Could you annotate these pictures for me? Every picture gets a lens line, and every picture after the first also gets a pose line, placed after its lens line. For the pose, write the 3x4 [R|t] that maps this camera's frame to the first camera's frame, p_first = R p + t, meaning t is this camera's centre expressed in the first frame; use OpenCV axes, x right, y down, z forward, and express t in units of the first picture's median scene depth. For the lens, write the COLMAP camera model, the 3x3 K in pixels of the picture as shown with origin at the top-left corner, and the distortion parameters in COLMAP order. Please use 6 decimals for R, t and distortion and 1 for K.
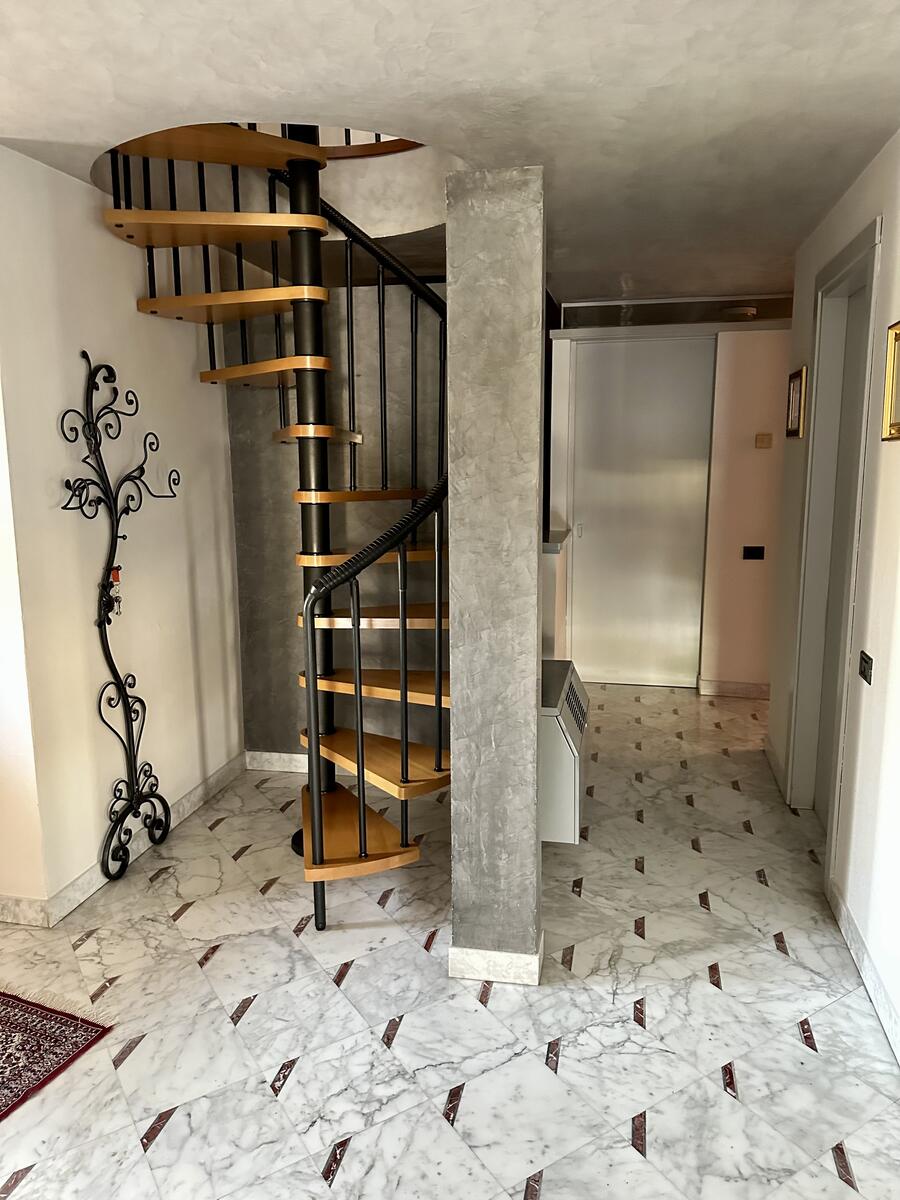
lens RADIAL K [[841.3, 0, 442.9], [0, 841.3, 596.0], [0, 0, 1]] dist [0.017386, -0.020524]
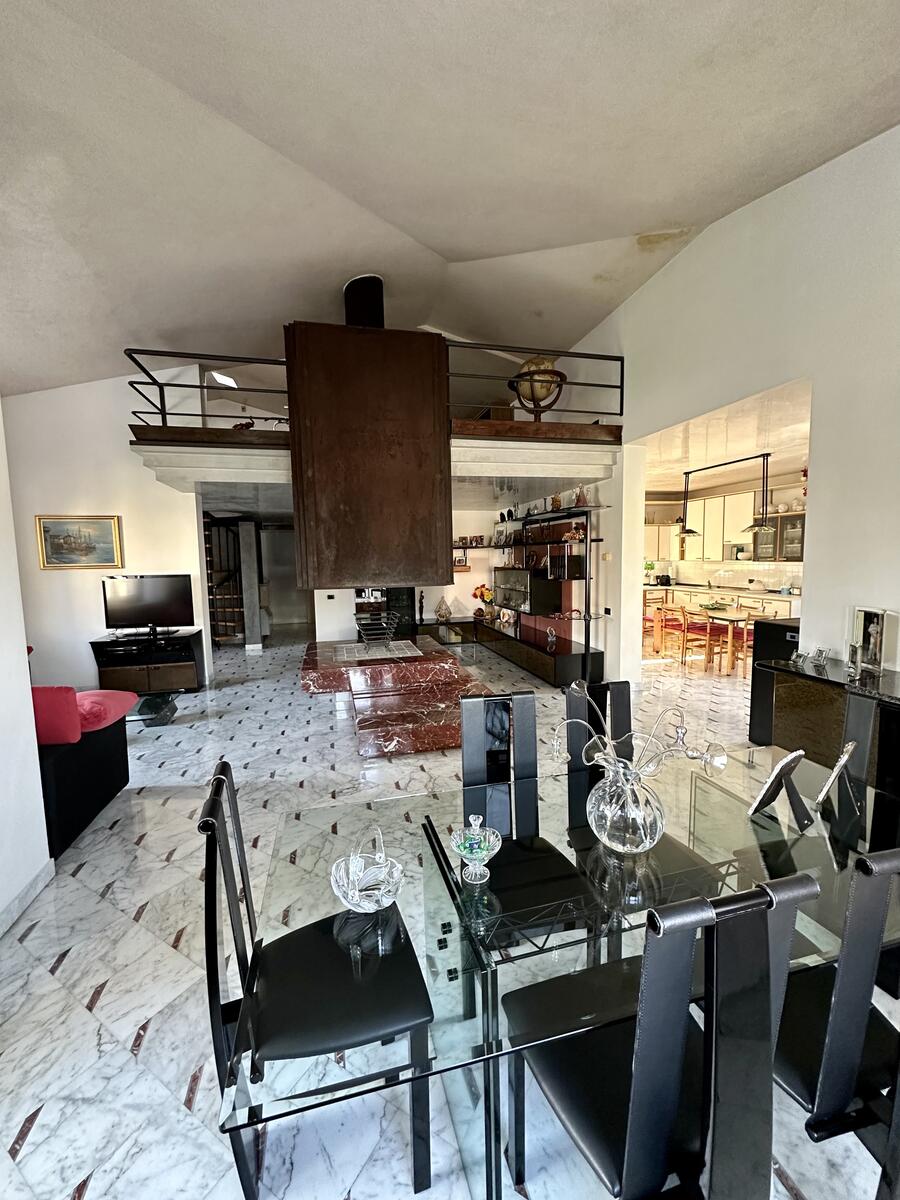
lens RADIAL K [[480.6, 0, 451.9], [0, 480.6, 597.1], [0, 0, 1]] dist [-0.006208, 0.000927]
pose [[0.885891, -0.049861, 0.461207, -0.256049], [0.088882, 0.994031, -0.063260, 0.440280], [-0.455300, 0.097034, 0.885035, -2.783240]]
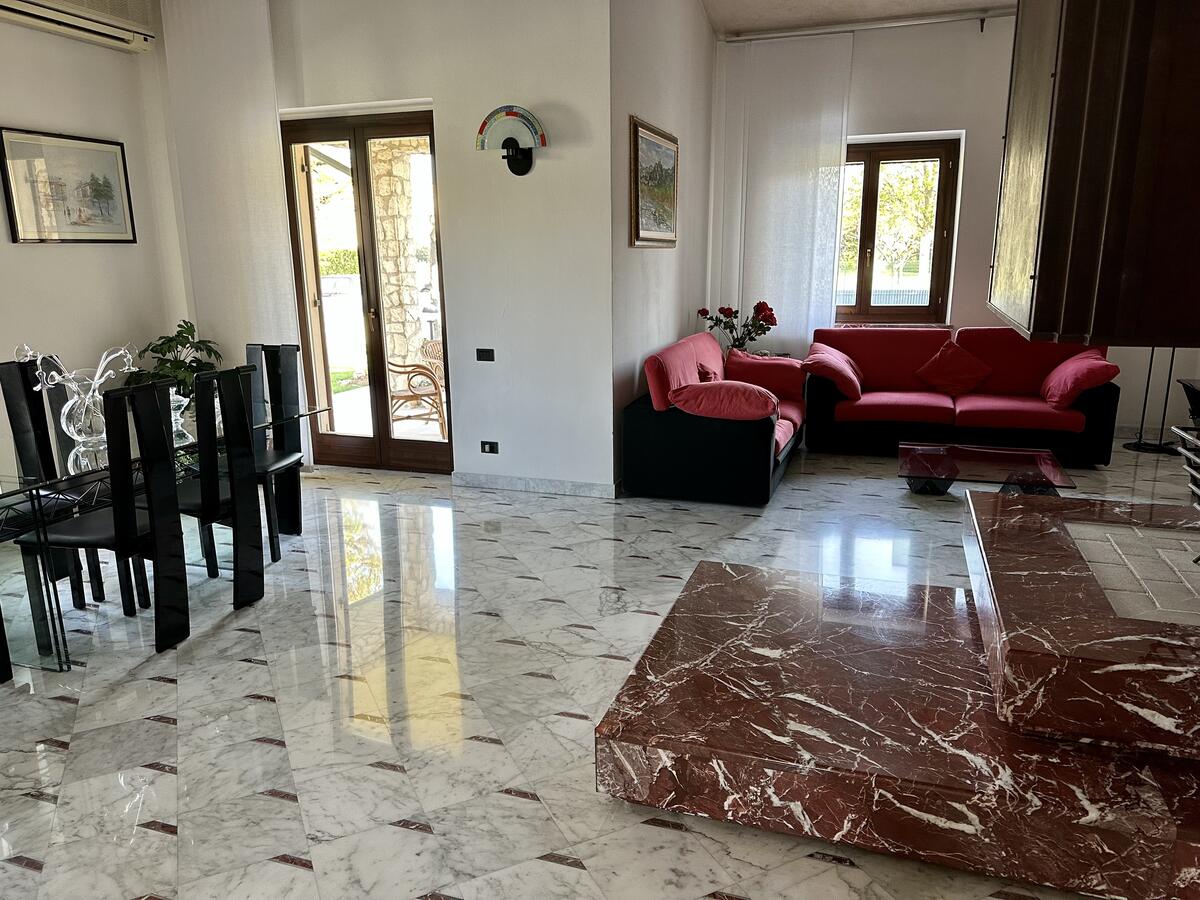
lens RADIAL K [[841.3, 0, 605.2], [0, 841.3, 457.1], [0, 0, 1]] dist [0.017386, -0.020524]
pose [[-0.102265, 0.238264, -0.965801, 1.569833], [-0.156677, 0.954915, 0.252168, 0.228367], [0.982341, 0.177107, -0.060324, -1.329486]]
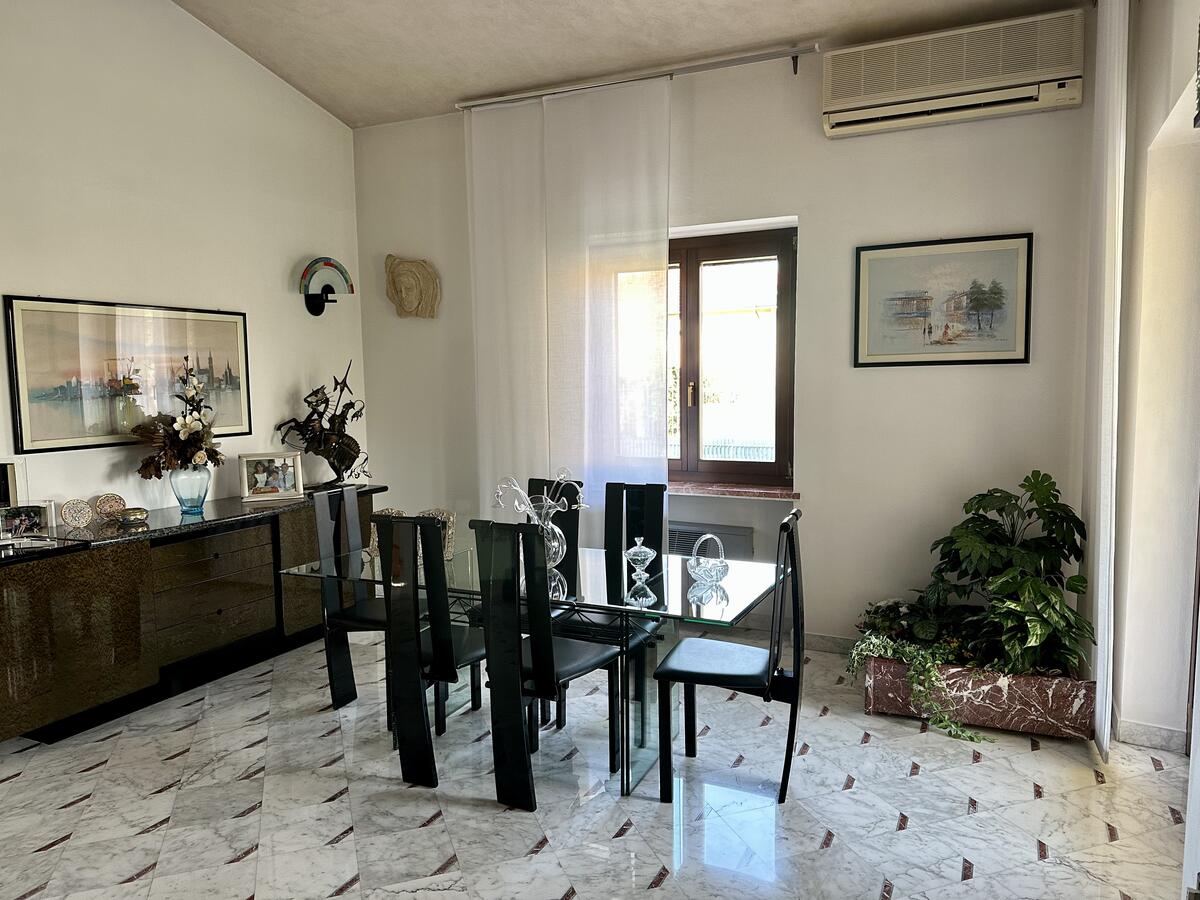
lens RADIAL K [[841.3, 0, 599.5], [0, 841.3, 459.3], [0, 0, 1]] dist [0.017386, -0.020524]
pose [[-0.977076, -0.002586, 0.212877, -0.235866], [0.053706, 0.964592, 0.258221, 0.149240], [-0.206007, 0.263734, -0.942340, -0.973285]]
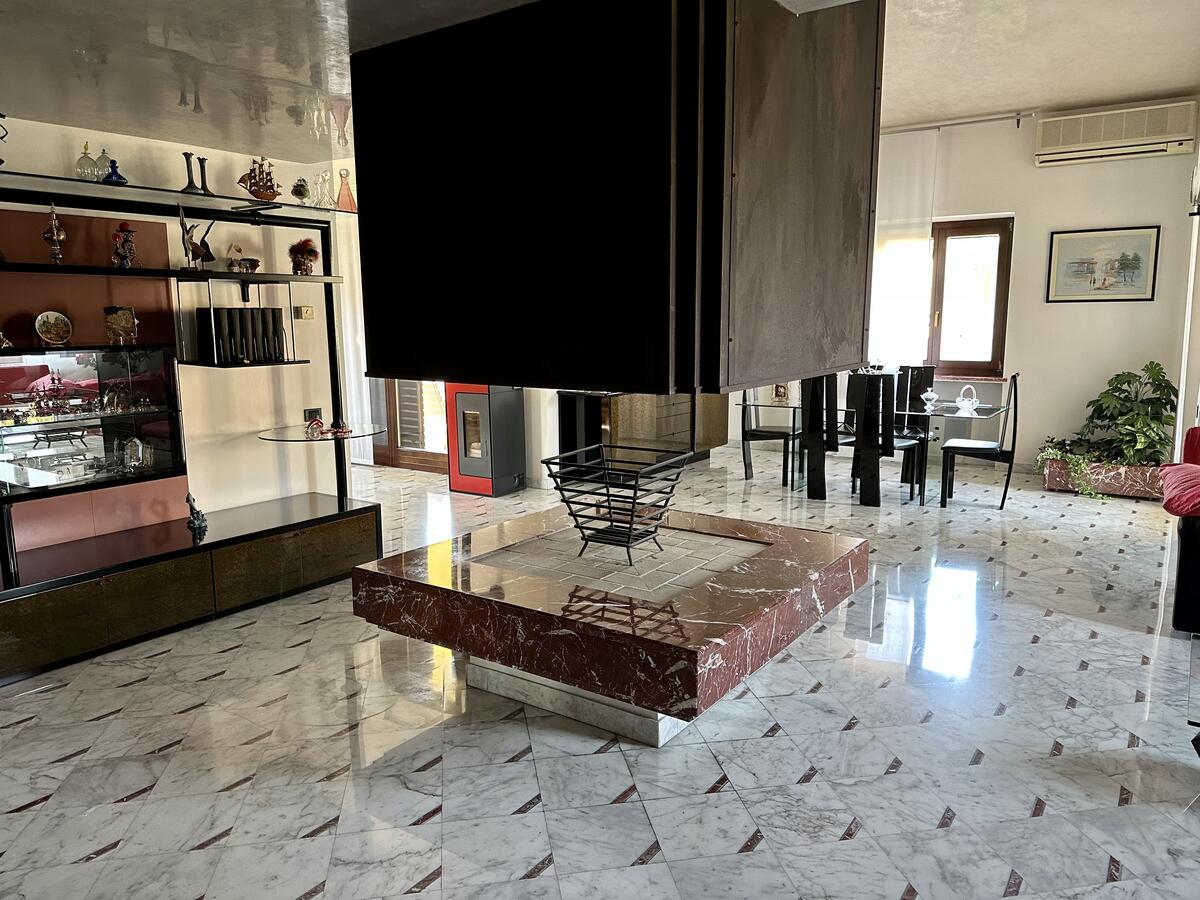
lens RADIAL K [[841.3, 0, 608.0], [0, 841.3, 449.2], [0, 0, 1]] dist [0.017386, -0.020524]
pose [[-0.931068, -0.048629, 0.361590, -0.025513], [0.069738, 0.949083, 0.307210, -0.110672], [-0.358118, 0.311250, -0.880270, 0.706779]]
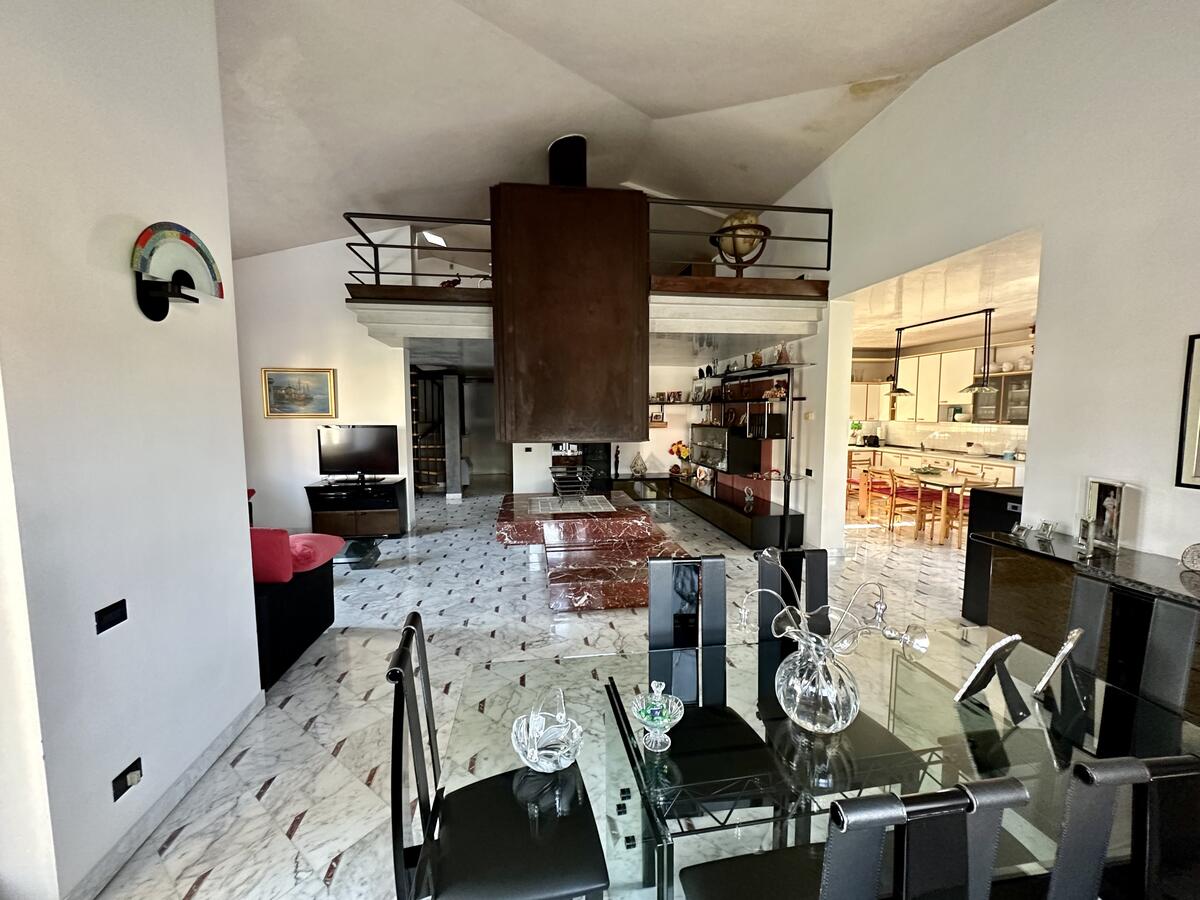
lens RADIAL K [[480.6, 0, 601.8], [0, 480.6, 446.7], [0, 0, 1]] dist [-0.006208, 0.000927]
pose [[0.927750, -0.022277, 0.372536, -0.245941], [0.056016, 0.995221, -0.079986, 0.432340], [-0.368974, 0.095075, 0.924564, -2.787149]]
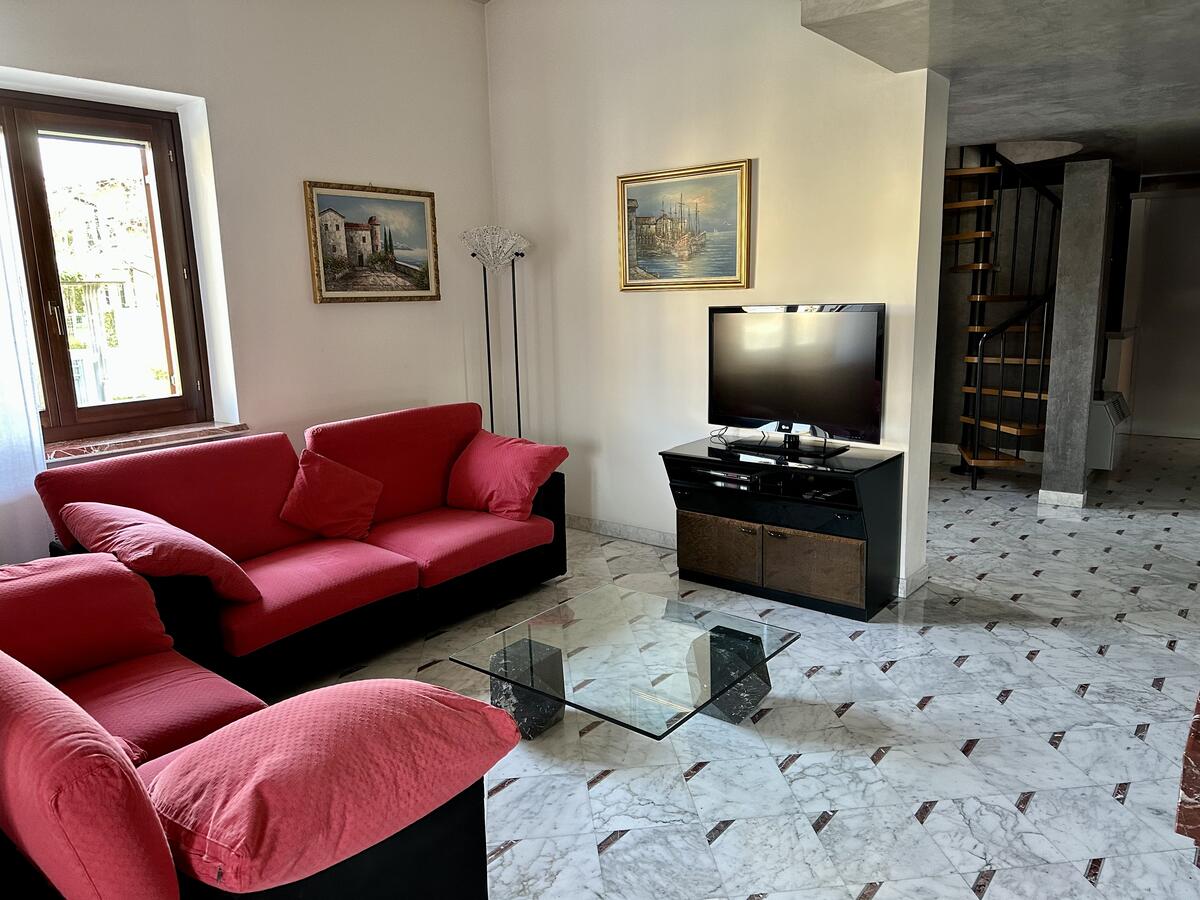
lens RADIAL K [[841.3, 0, 598.7], [0, 841.3, 454.2], [0, 0, 1]] dist [0.017386, -0.020524]
pose [[0.897978, 0.068799, -0.434629, -0.082364], [-0.053461, 0.997443, 0.047434, 0.284672], [0.436781, -0.019359, 0.899360, -1.683500]]
